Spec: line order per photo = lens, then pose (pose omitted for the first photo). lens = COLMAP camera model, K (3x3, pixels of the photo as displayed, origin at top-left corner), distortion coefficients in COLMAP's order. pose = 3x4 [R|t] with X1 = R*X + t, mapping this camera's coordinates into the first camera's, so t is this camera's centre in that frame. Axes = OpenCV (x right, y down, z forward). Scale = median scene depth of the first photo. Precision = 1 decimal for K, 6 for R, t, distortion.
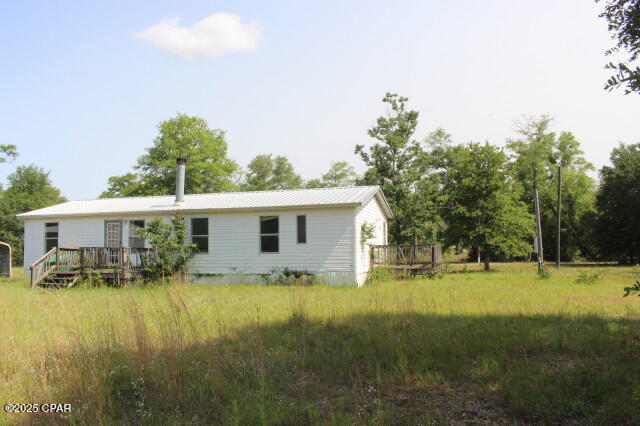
lens RADIAL K [[531.5, 0, 318.2], [0, 531.5, 219.9], [0, 0, 1]] dist [-0.132877, 0.090951]
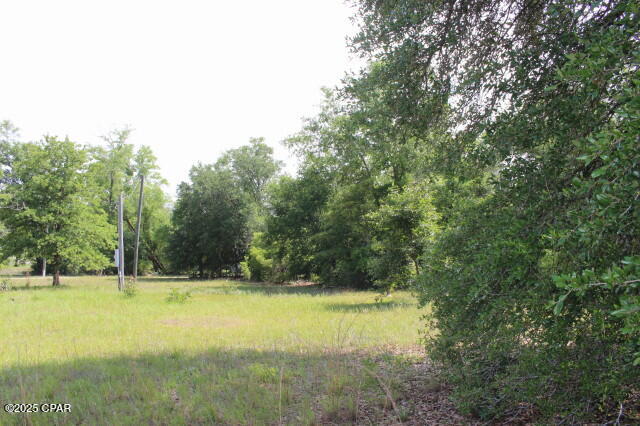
lens RADIAL K [[531.5, 0, 318.2], [0, 531.5, 219.9], [0, 0, 1]] dist [-0.132877, 0.090951]
pose [[0.705030, 0.067024, 0.706004, 0.016673], [-0.049486, 0.997747, -0.045303, 0.004344], [-0.707449, -0.002997, 0.706758, 0.076228]]
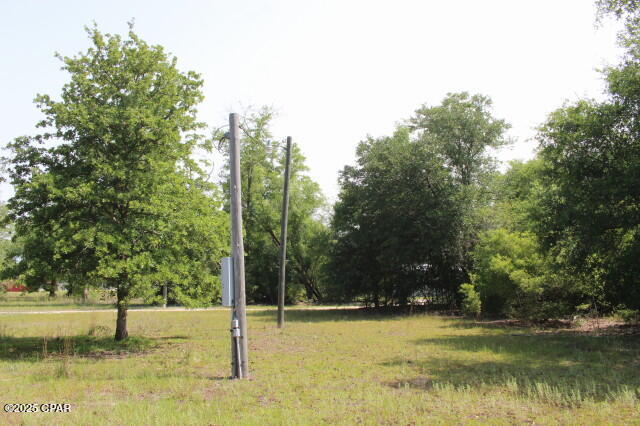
lens RADIAL K [[531.5, 0, 318.2], [0, 531.5, 219.9], [0, 0, 1]] dist [-0.132877, 0.090951]
pose [[0.869367, 0.061560, 0.490317, 0.184398], [-0.028645, 0.996820, -0.074363, 0.020156], [-0.493335, 0.050604, 0.868366, 0.414185]]
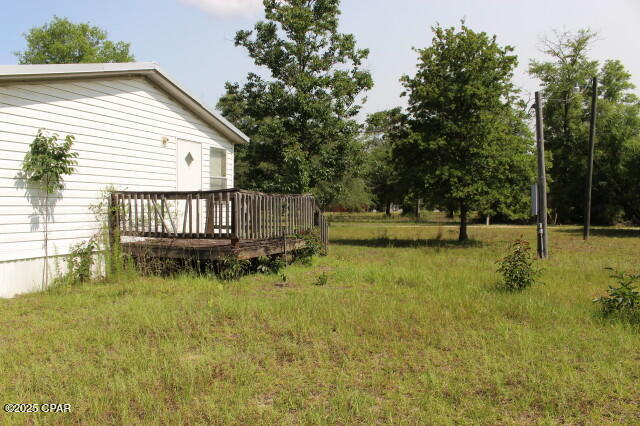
lens RADIAL K [[531.5, 0, 318.2], [0, 531.5, 219.9], [0, 0, 1]] dist [-0.132877, 0.090951]
pose [[0.997417, 0.012564, -0.070715, 0.145209], [-0.006630, 0.996483, 0.083537, 0.016204], [0.071516, -0.082852, 0.993992, 0.281819]]
